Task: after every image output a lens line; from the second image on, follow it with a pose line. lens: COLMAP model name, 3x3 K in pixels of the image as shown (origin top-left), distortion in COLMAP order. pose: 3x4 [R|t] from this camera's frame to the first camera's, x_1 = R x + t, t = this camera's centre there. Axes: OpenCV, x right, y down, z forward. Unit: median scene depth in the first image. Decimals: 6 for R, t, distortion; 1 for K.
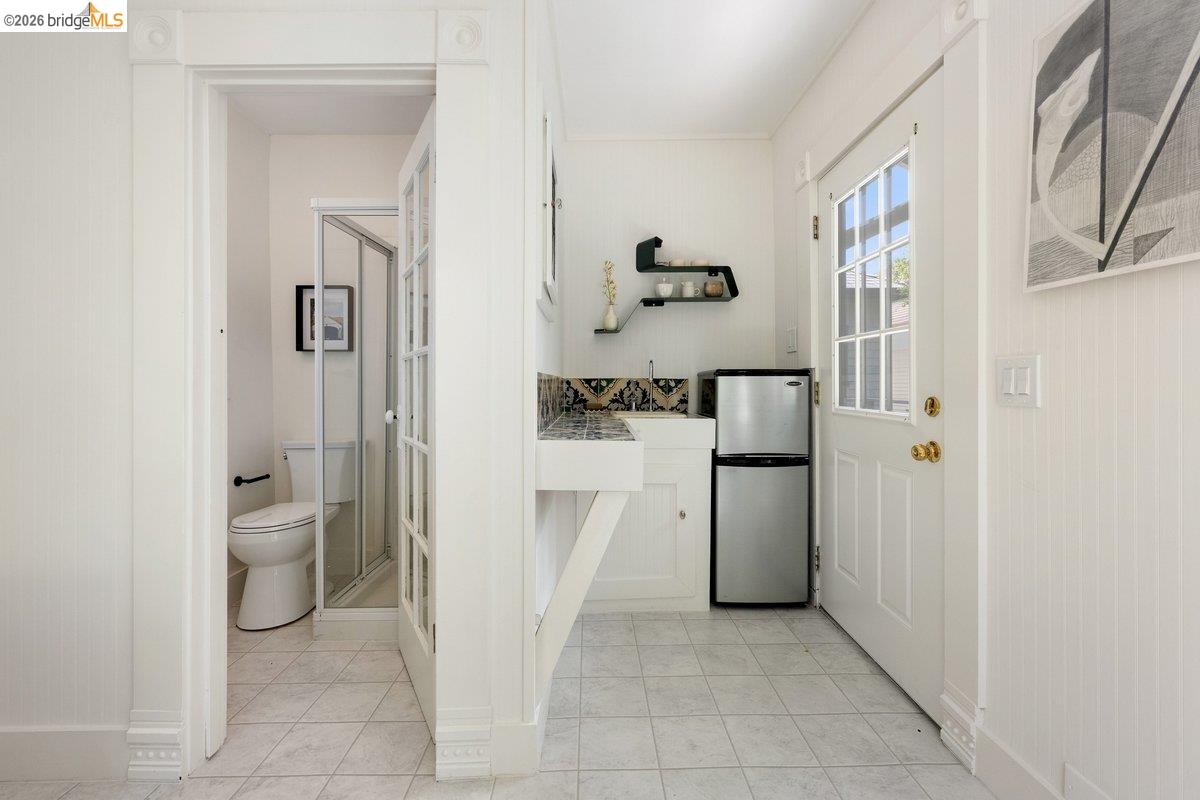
lens RADIAL K [[512.9, 0, 597.3], [0, 512.9, 380.5], [0, 0, 1]] dist [-0.000738, -0.000193]
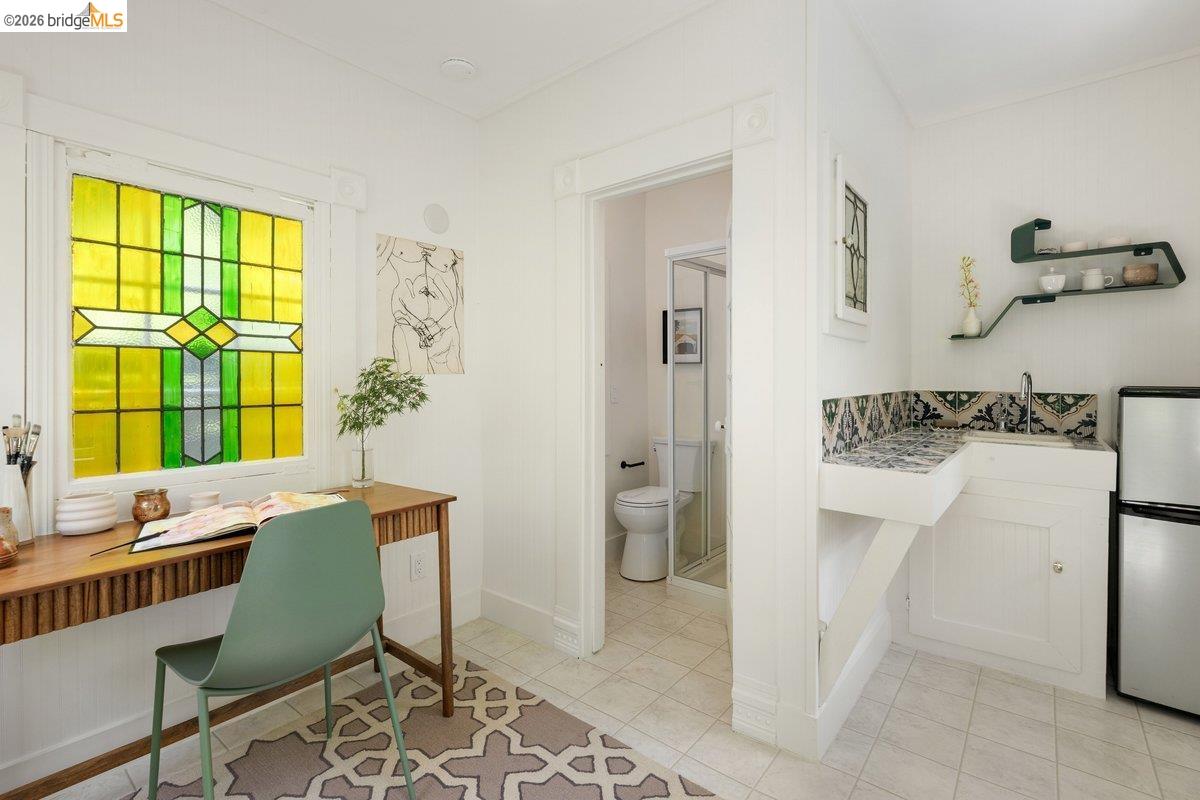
lens RADIAL K [[541.5, 0, 601.1], [0, 541.5, 371.9], [0, 0, 1]] dist [-0.001982, 0.000039]
pose [[0.769735, 0.000339, -0.638364, 0.144807], [0.000967, 0.999998, 0.001697, -0.045520], [0.638363, -0.001924, 0.769733, -0.108429]]
